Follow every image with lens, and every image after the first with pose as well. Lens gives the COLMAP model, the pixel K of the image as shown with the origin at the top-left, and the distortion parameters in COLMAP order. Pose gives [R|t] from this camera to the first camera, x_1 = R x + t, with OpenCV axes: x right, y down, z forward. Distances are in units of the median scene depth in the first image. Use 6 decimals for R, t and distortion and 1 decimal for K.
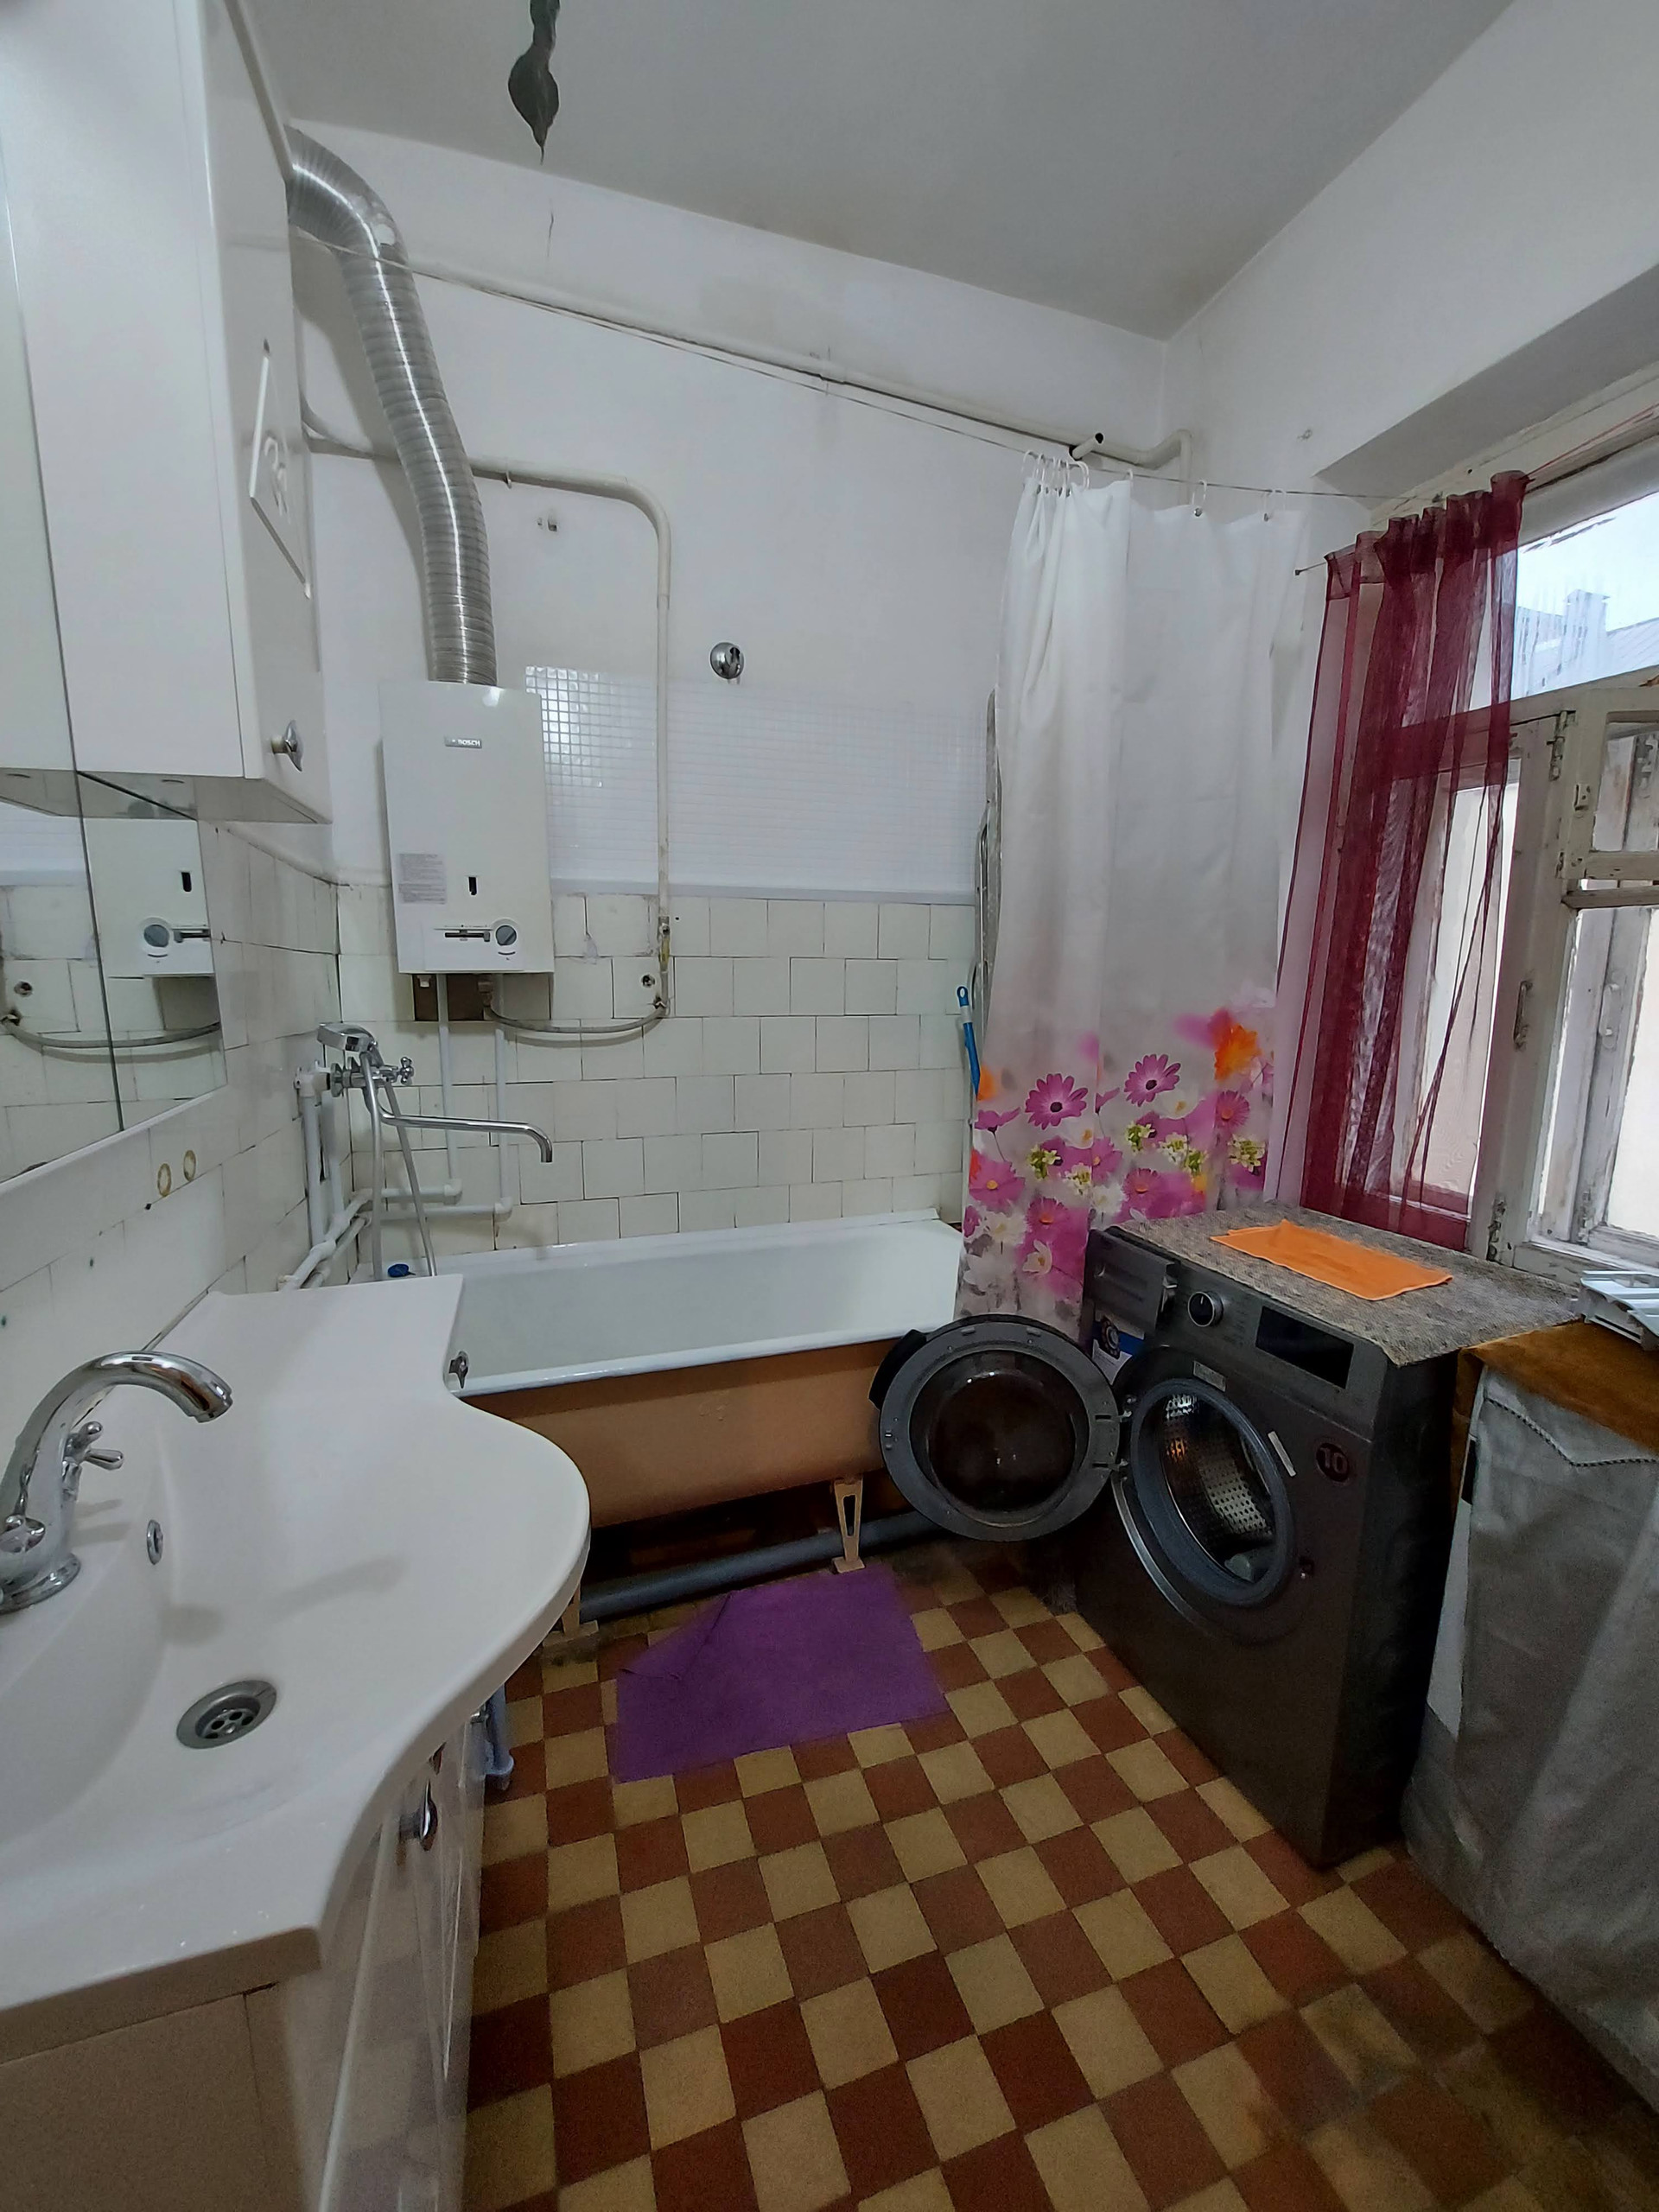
lens RADIAL K [[878.6, 0, 821.3], [0, 878.6, 1108.8], [0, 0, 1]] dist [-0.002428, -0.010312]
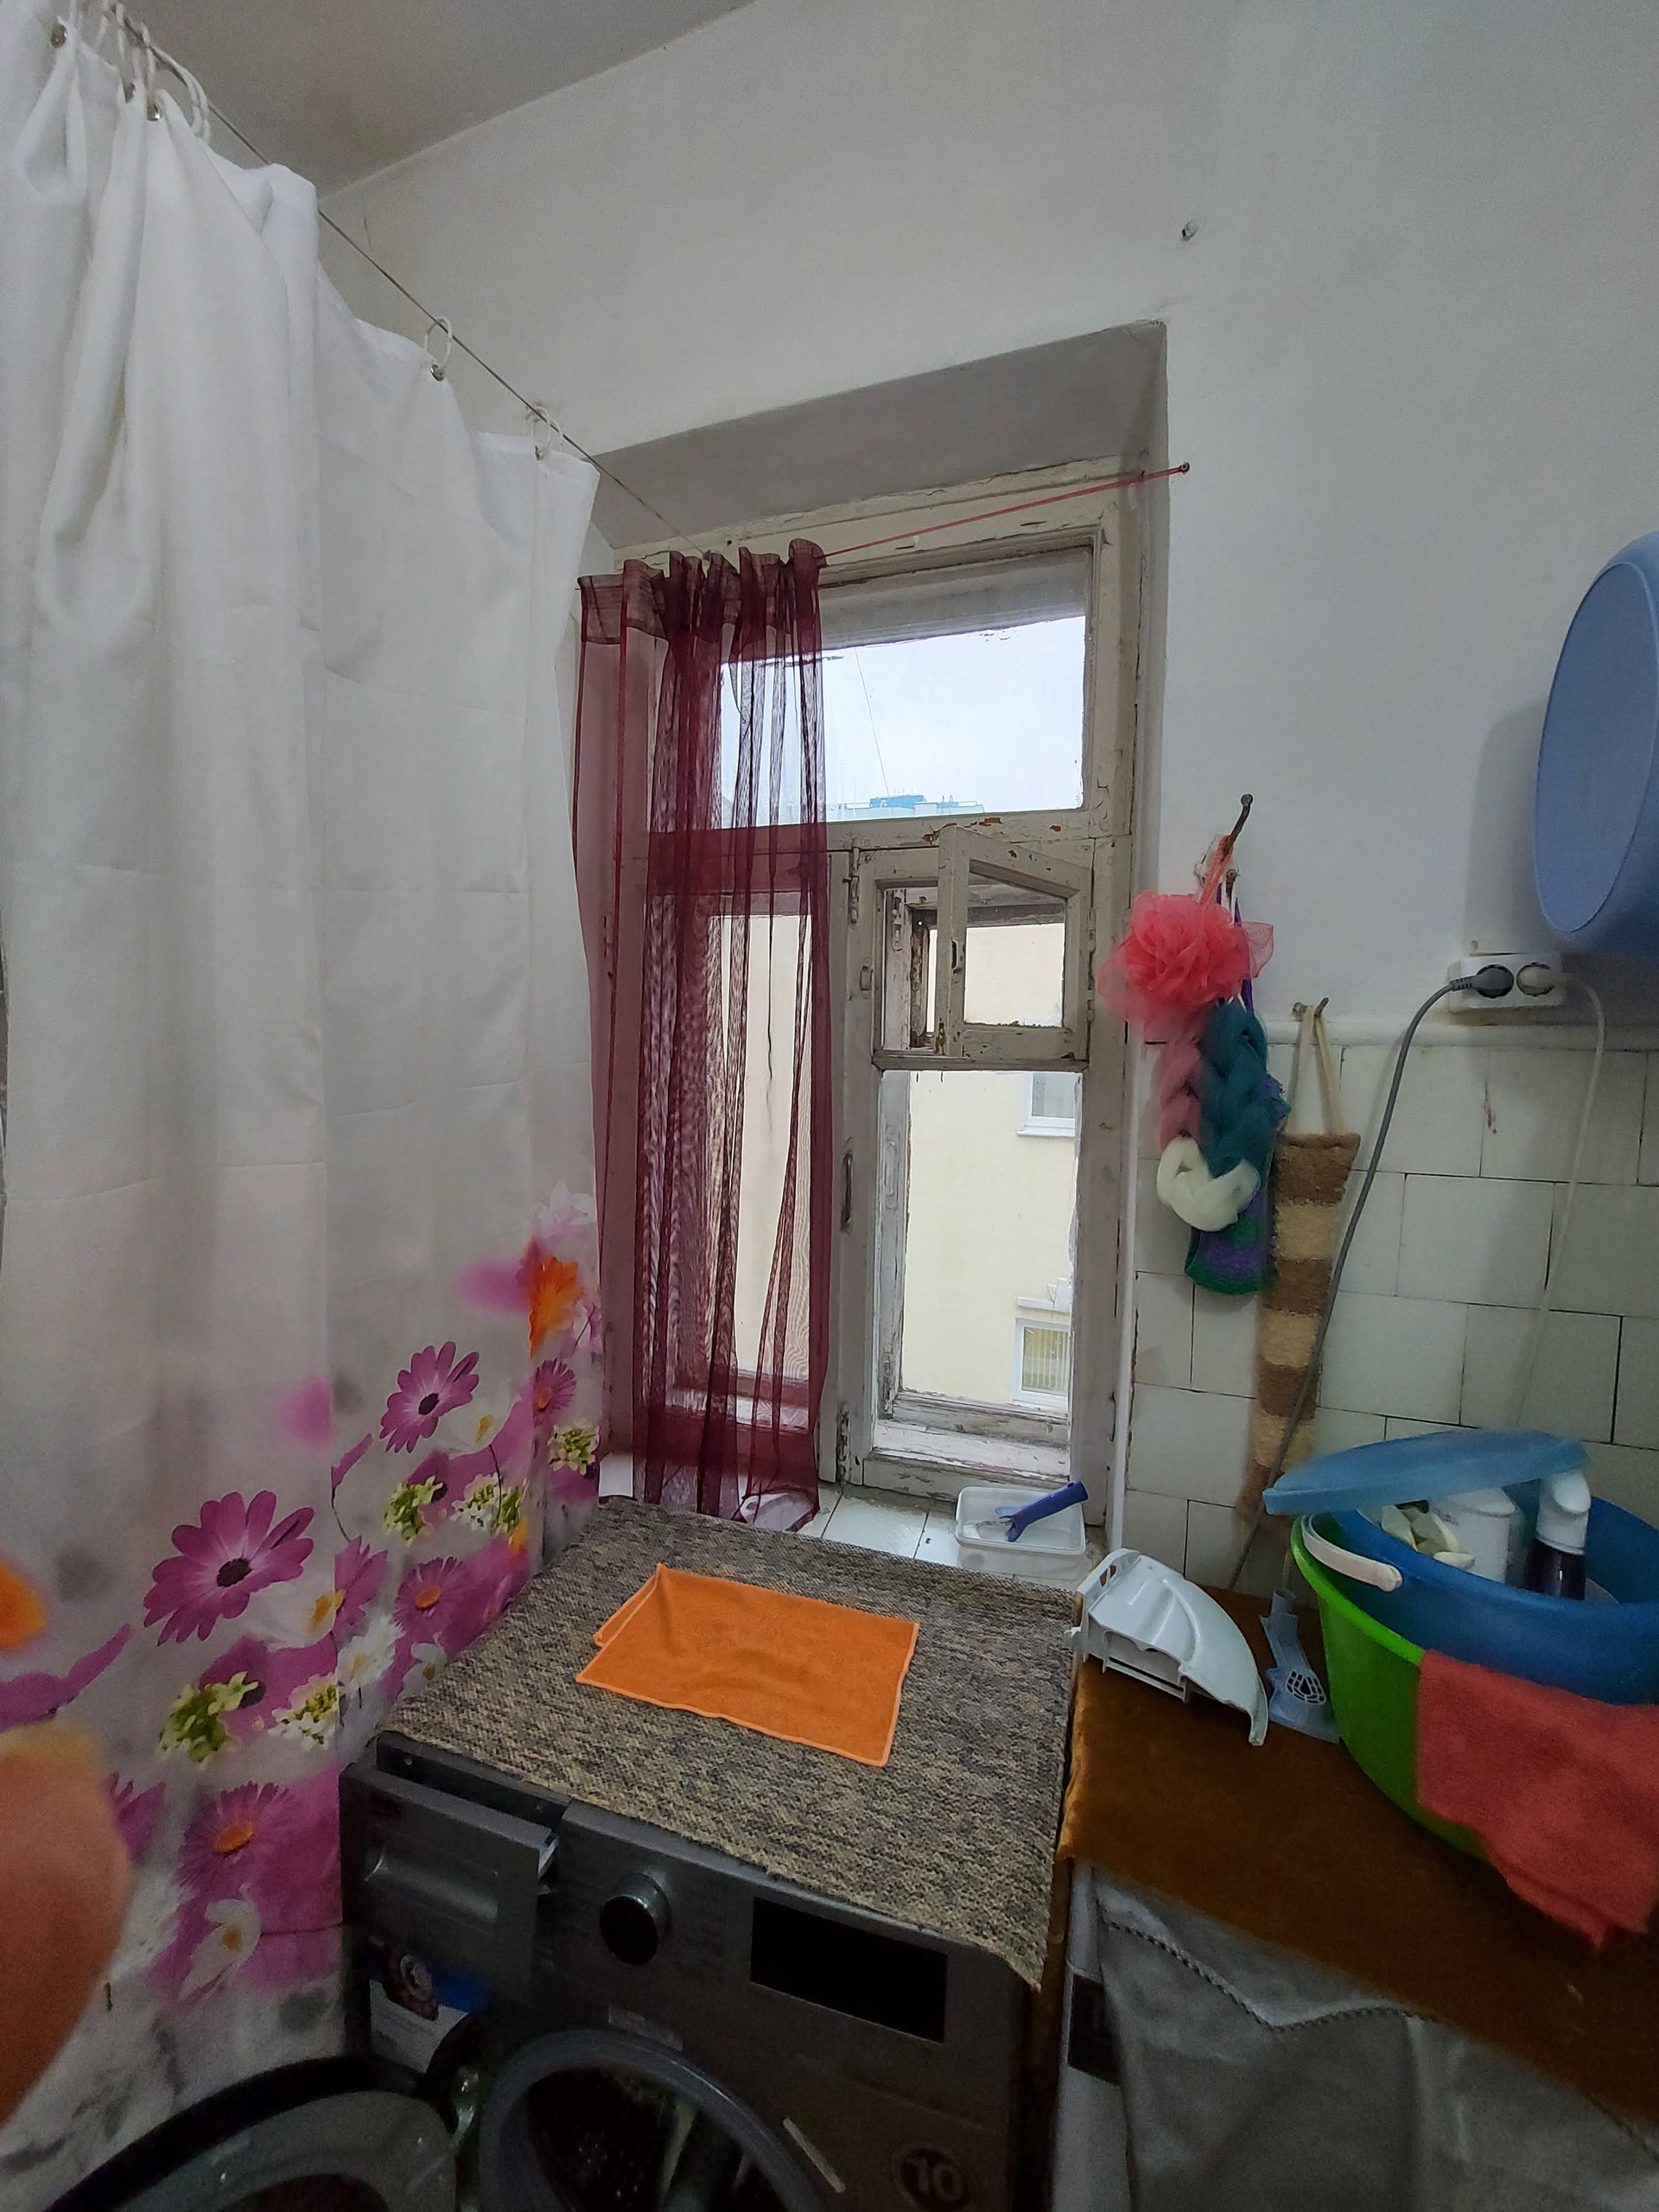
lens RADIAL K [[897.6, 0, 823.4], [0, 897.6, 1119.4], [0, 0, 1]] dist [-0.015734, 0.000303]
pose [[0.634103, -0.046553, 0.771846, 0.126141], [0.112868, 0.993067, -0.032831, -0.159748], [-0.764966, 0.107935, 0.634962, 0.482454]]
